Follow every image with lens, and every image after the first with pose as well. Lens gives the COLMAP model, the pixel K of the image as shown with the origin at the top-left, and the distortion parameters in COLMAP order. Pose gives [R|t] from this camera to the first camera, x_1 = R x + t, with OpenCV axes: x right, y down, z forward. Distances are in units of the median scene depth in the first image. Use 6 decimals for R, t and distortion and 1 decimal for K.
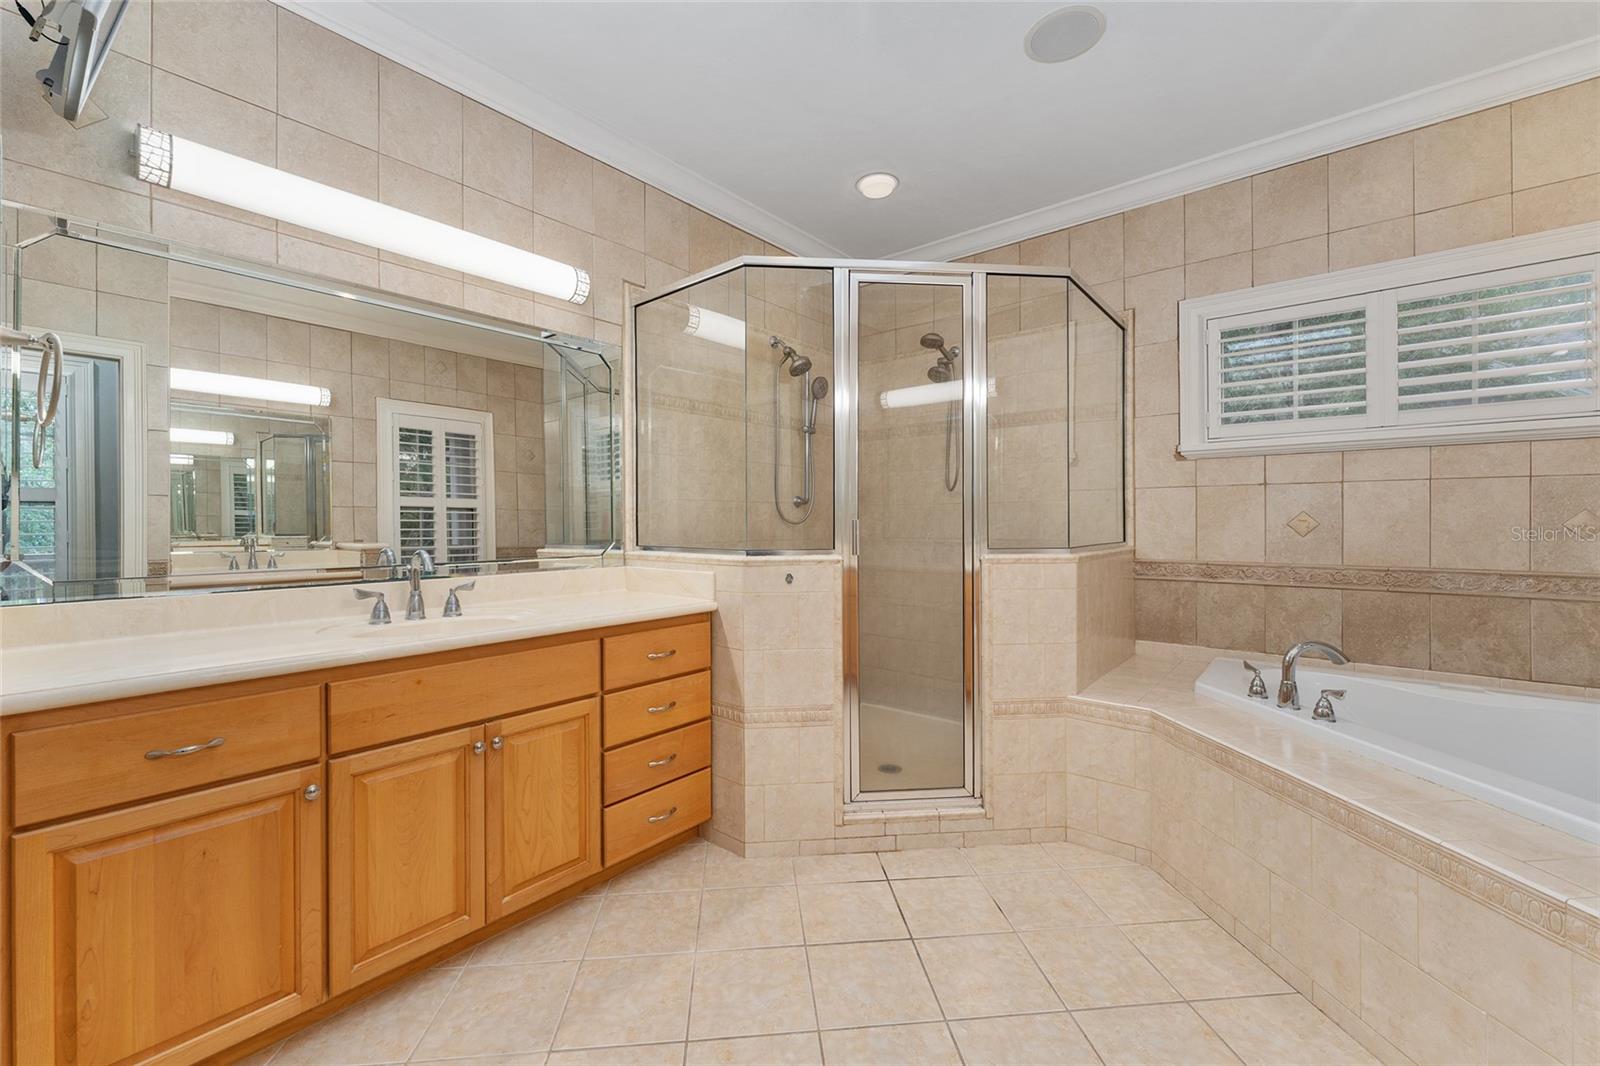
lens RADIAL K [[649.5, 0, 790.7], [0, 649.5, 521.5], [0, 0, 1]] dist [-0.000169, 0.000208]
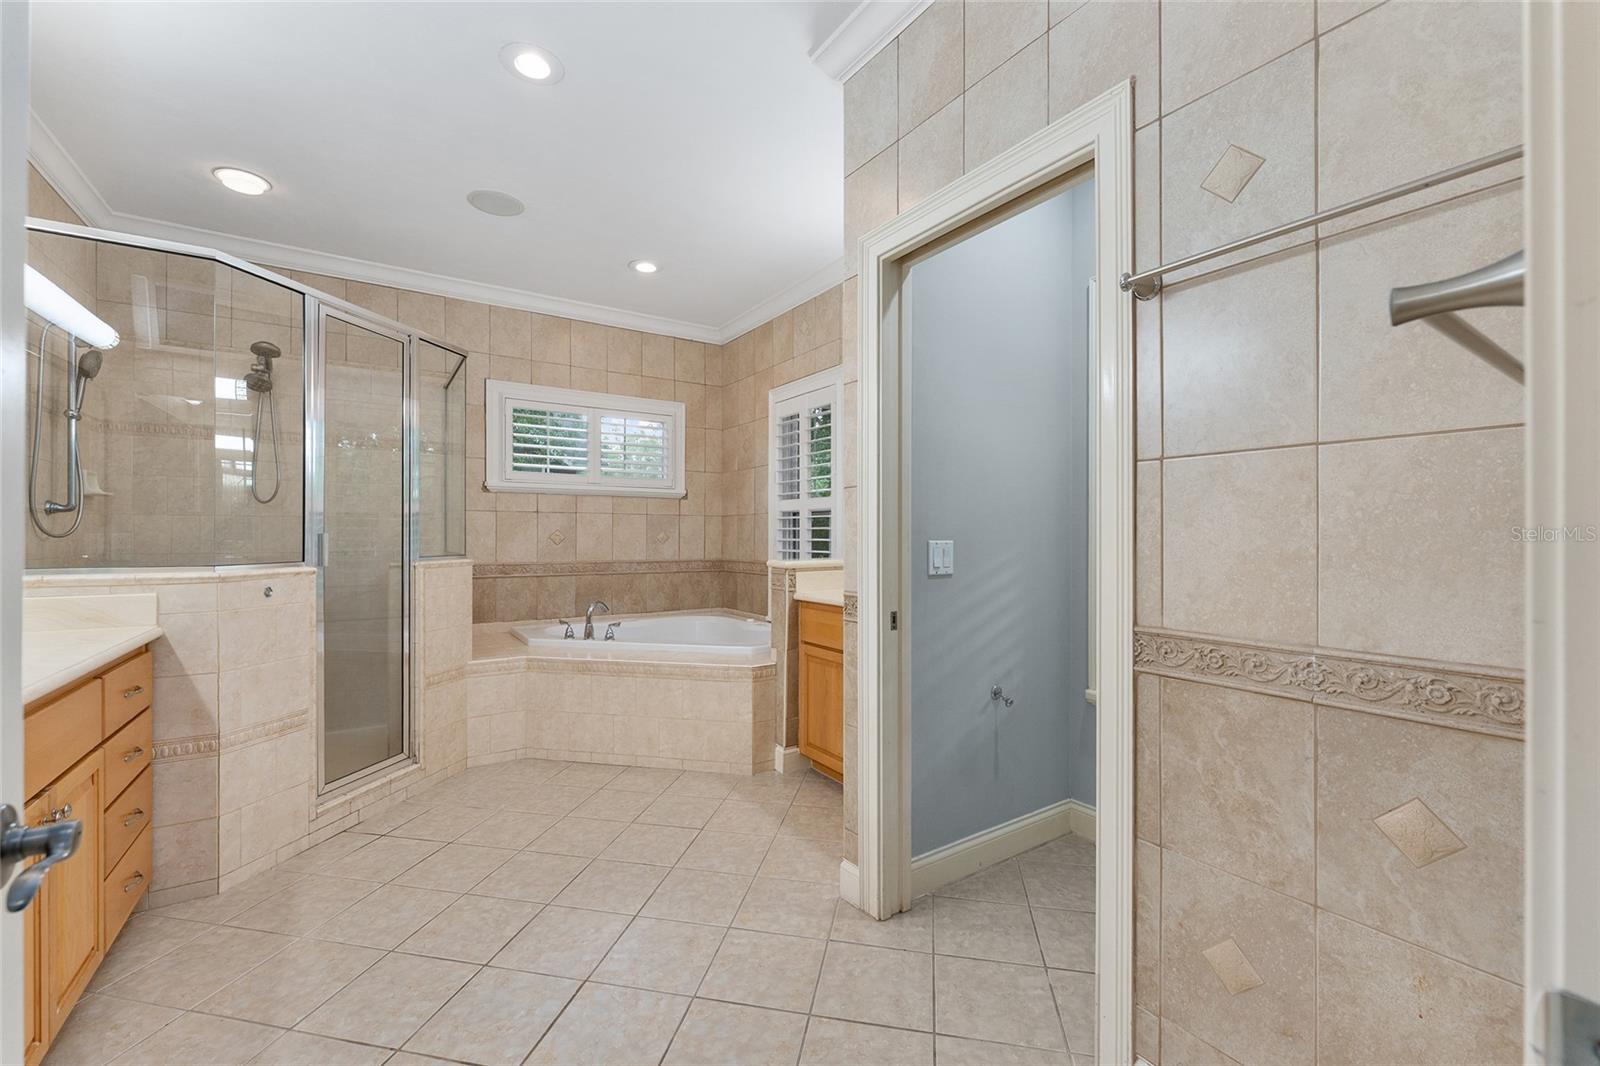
lens RADIAL K [[654.3, 0, 800.0], [0, 654.3, 533.0], [0, 0, 1]] dist [0.000189, 0.000076]
pose [[0.286912, 0.006788, 0.957933, -0.709482], [-0.004542, 0.999973, -0.005726, -0.001052], [-0.957946, -0.002708, 0.286936, -0.071768]]
